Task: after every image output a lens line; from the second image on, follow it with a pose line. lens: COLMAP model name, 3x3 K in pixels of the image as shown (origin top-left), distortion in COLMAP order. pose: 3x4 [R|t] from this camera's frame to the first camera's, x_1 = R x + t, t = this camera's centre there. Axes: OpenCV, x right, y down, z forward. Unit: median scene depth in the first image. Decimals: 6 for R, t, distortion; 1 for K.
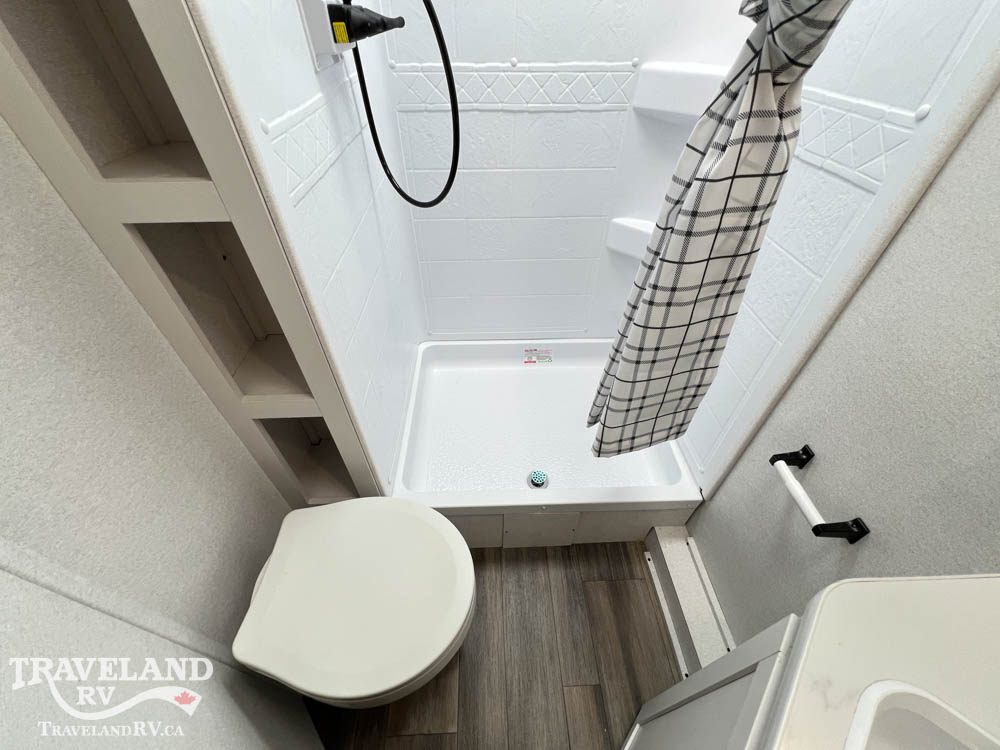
lens RADIAL K [[398.8, 0, 498.0], [0, 398.8, 373.4], [0, 0, 1]] dist [-0.001481, 0.000662]
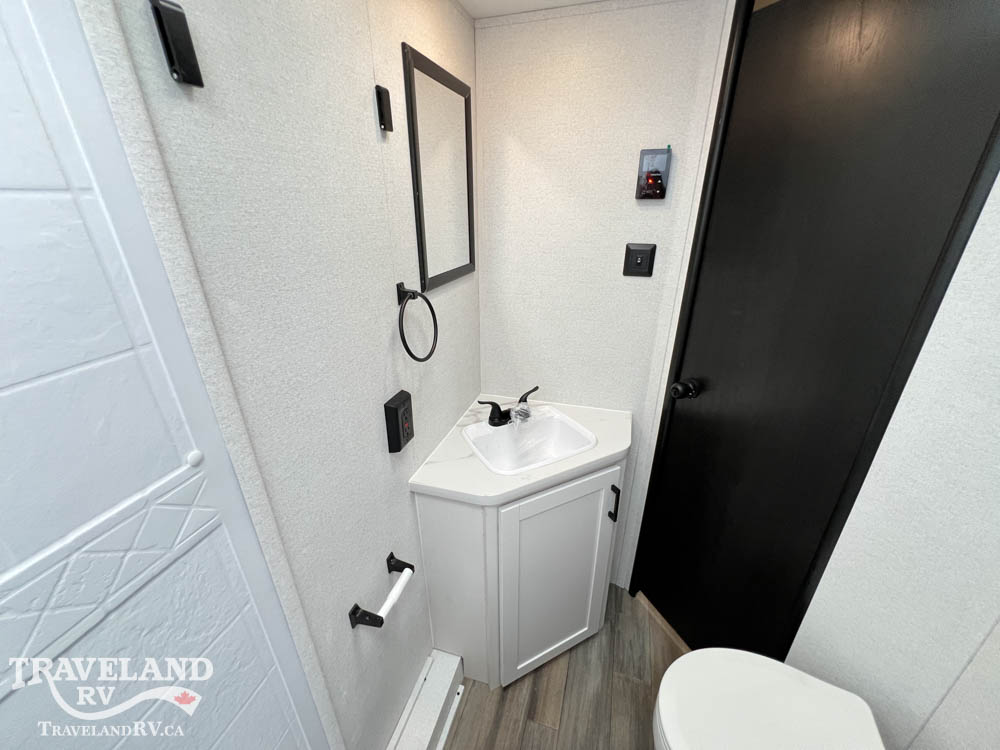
lens RADIAL K [[398.8, 0, 500.6], [0, 398.8, 372.7], [0, 0, 1]] dist [-0.001481, 0.000662]
pose [[-0.940413, -0.132890, 0.312993, 0.165695], [0.236006, 0.407572, 0.882148, -1.193712], [-0.244796, 0.903452, -0.351923, 0.865097]]
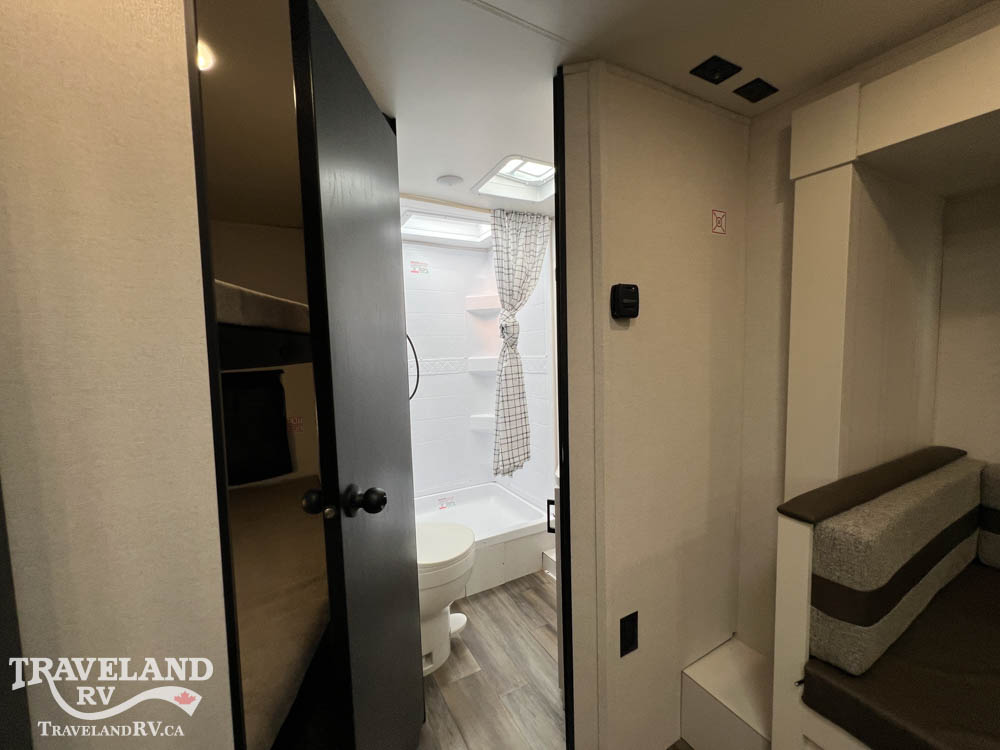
lens RADIAL K [[398.8, 0, 498.3], [0, 398.8, 375.1], [0, 0, 1]] dist [-0.001481, 0.000662]
pose [[0.895258, -0.055862, 0.442032, -1.076501], [0.326845, 0.756582, -0.566353, 1.484340], [-0.302796, 0.651508, 0.695595, -1.404490]]
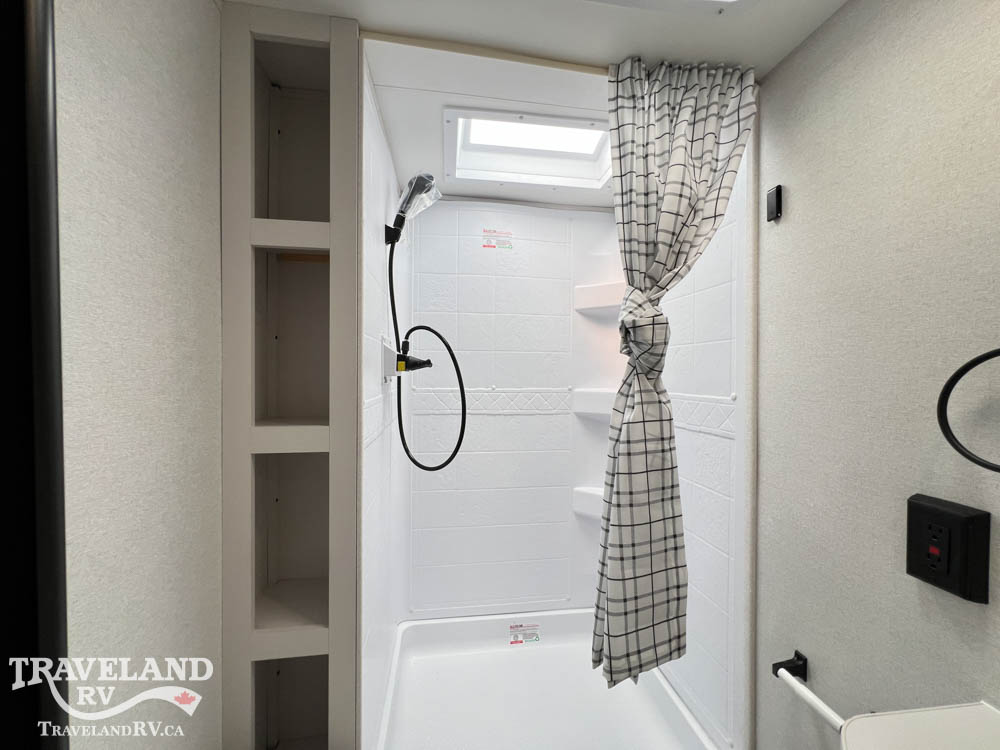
lens RADIAL K [[398.8, 0, 497.4], [0, 398.8, 376.0], [0, 0, 1]] dist [-0.001481, 0.000662]
pose [[0.994624, 0.005244, 0.103420, -0.173958], [0.066338, 0.734604, -0.675246, 0.386227], [-0.079514, 0.678476, 0.730307, -0.272848]]
